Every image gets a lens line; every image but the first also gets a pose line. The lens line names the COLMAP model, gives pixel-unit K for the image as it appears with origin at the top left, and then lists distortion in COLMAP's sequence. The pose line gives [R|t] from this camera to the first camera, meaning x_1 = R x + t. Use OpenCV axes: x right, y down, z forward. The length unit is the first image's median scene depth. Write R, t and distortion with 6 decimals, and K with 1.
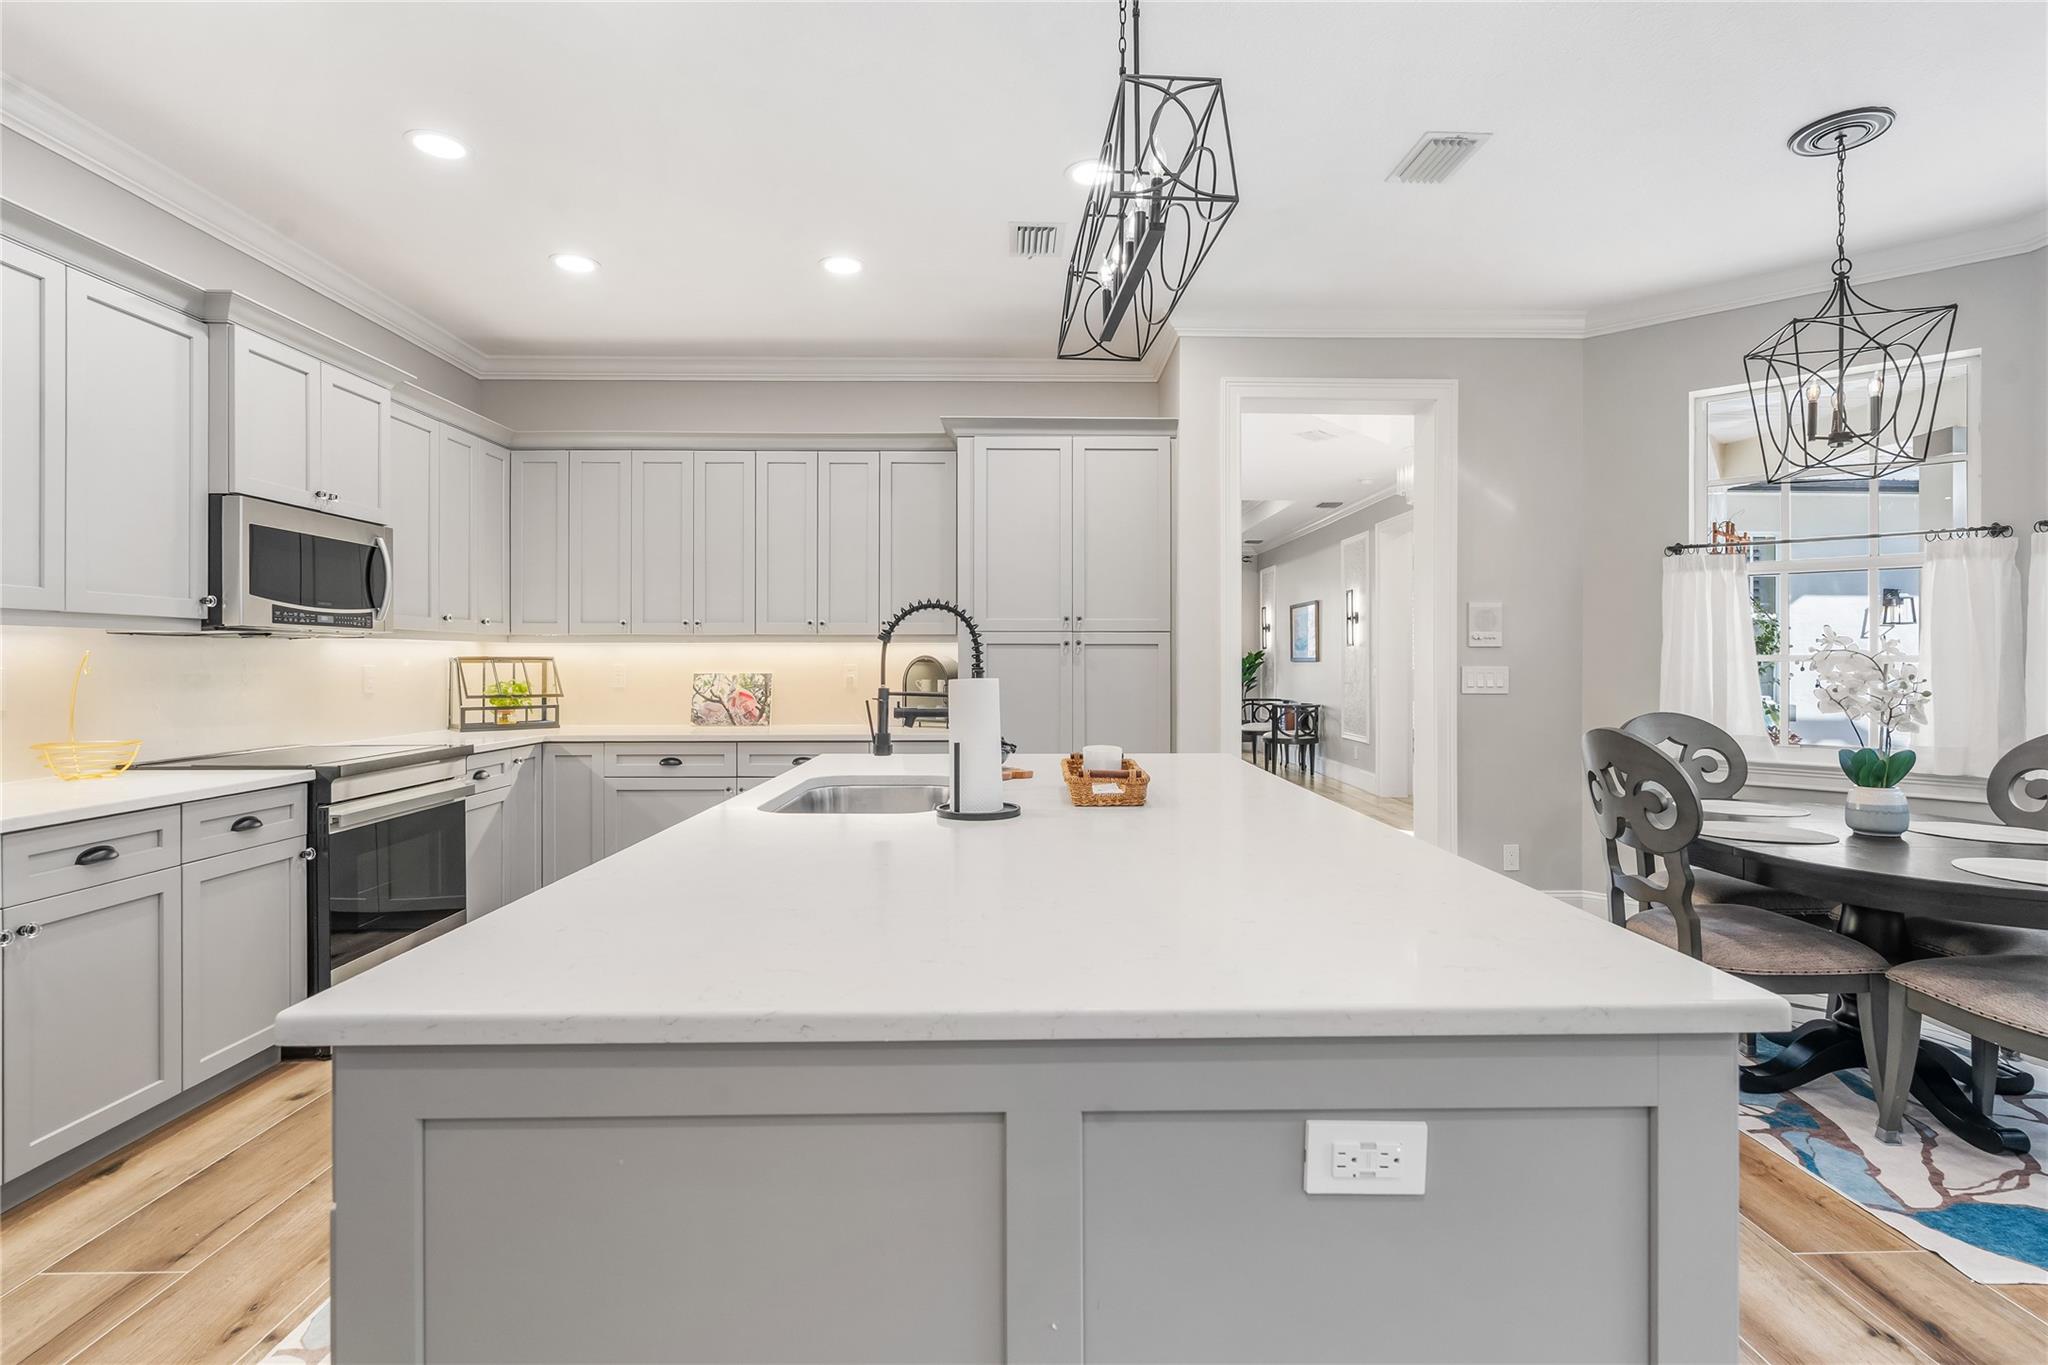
lens RADIAL K [[966.8, 0, 1034.7], [0, 966.8, 662.4], [0, 0, 1]] dist [-0.002769, 0.000407]
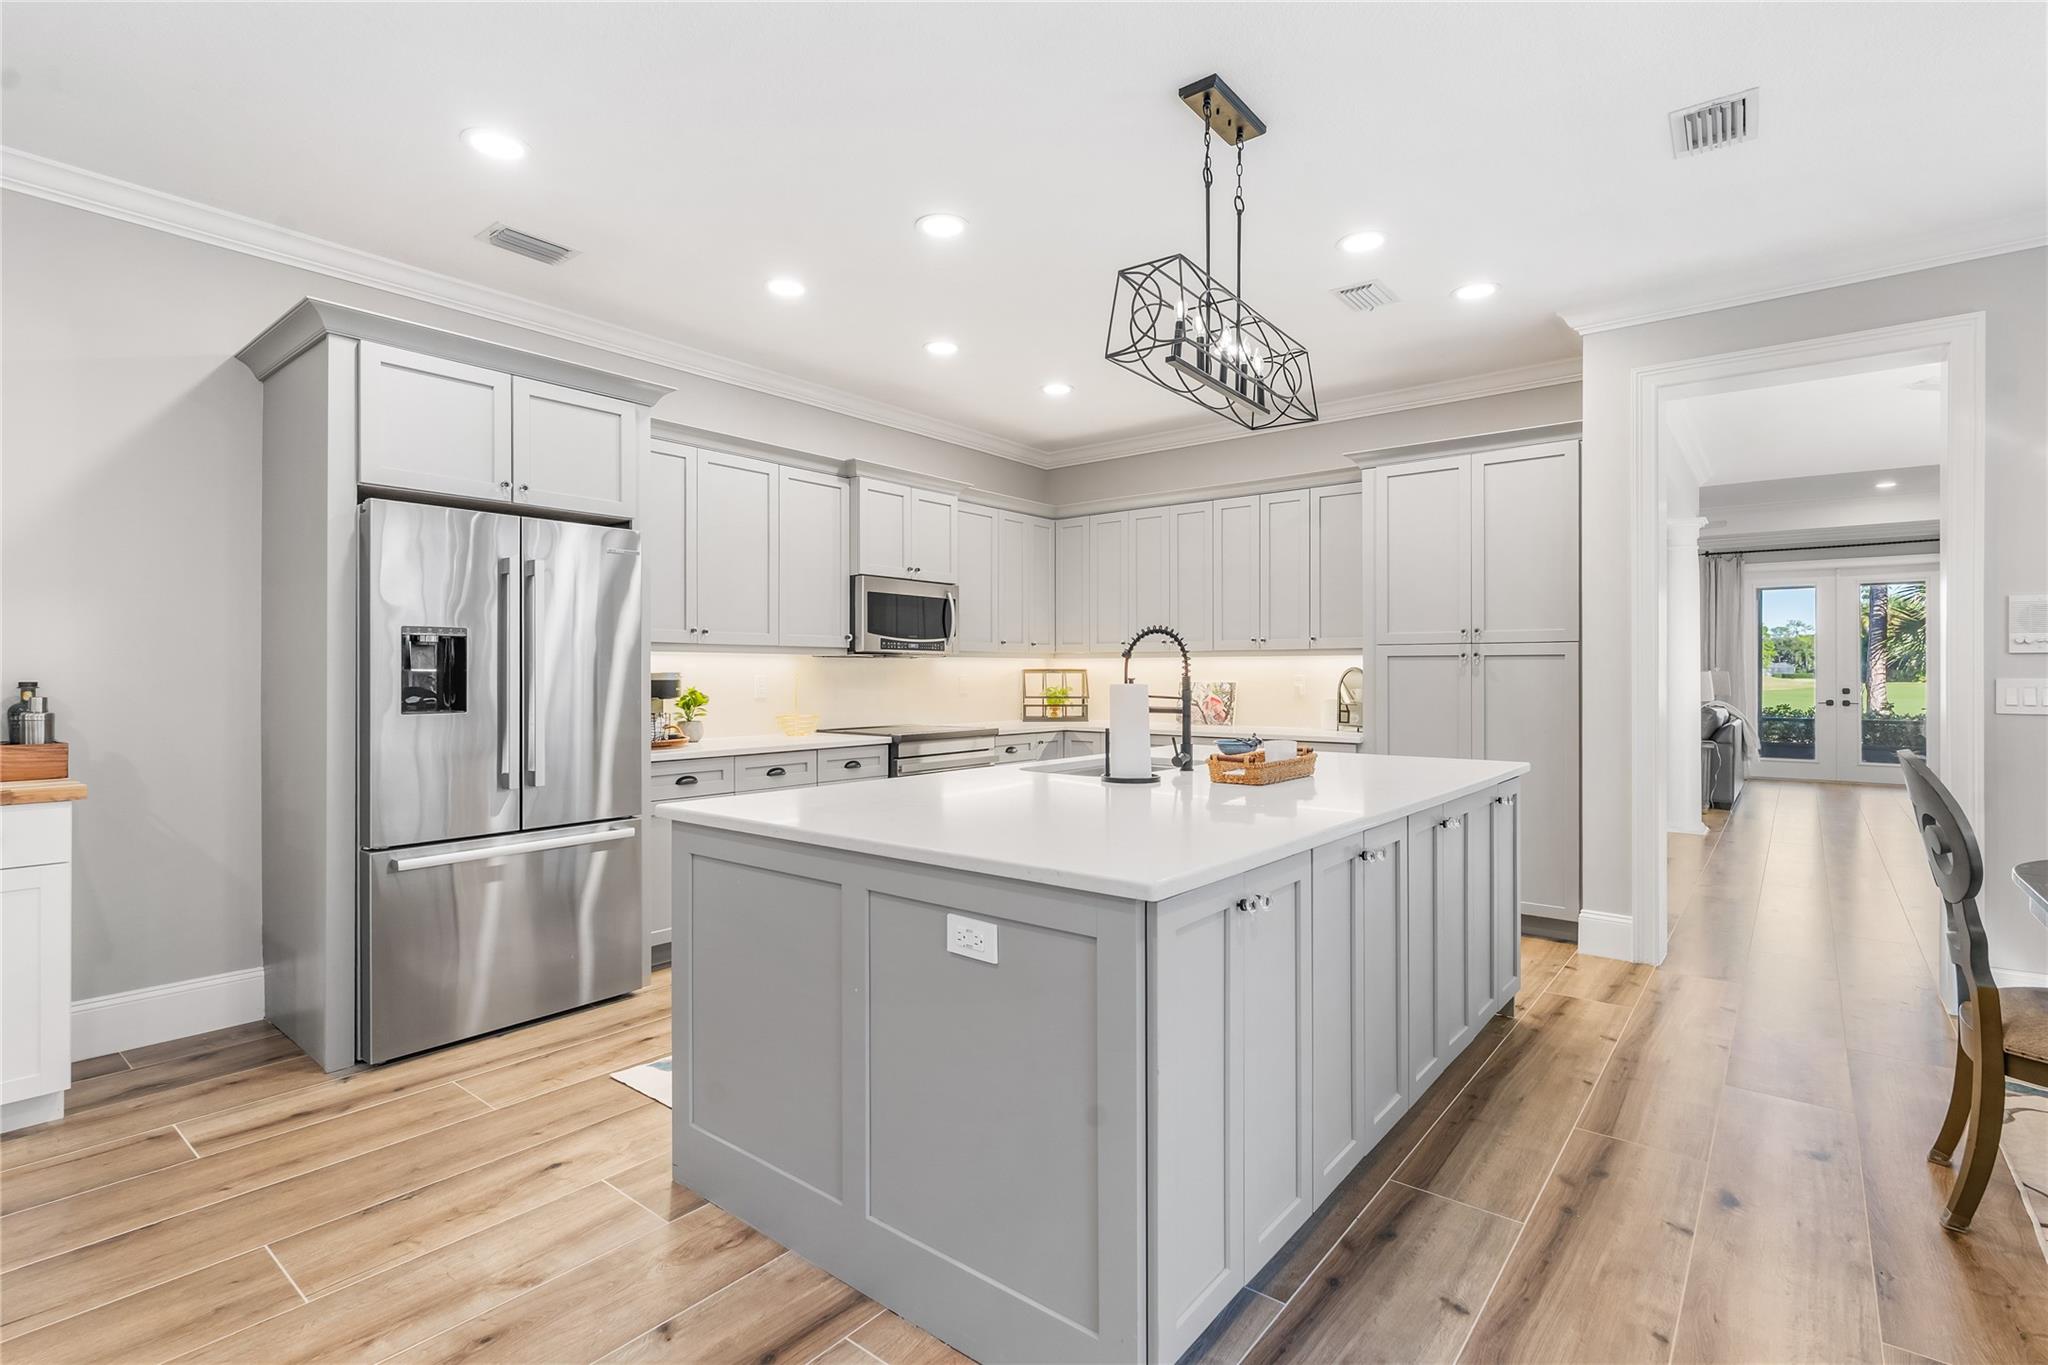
lens RADIAL K [[966.8, 0, 1042.9], [0, 966.8, 670.3], [0, 0, 1]] dist [-0.002769, 0.000407]
pose [[0.766643, -0.000840, -0.642073, 0.431438], [-0.001614, 0.999993, -0.003236, 0.000731], [0.642071, 0.003517, 0.766637, -0.090427]]
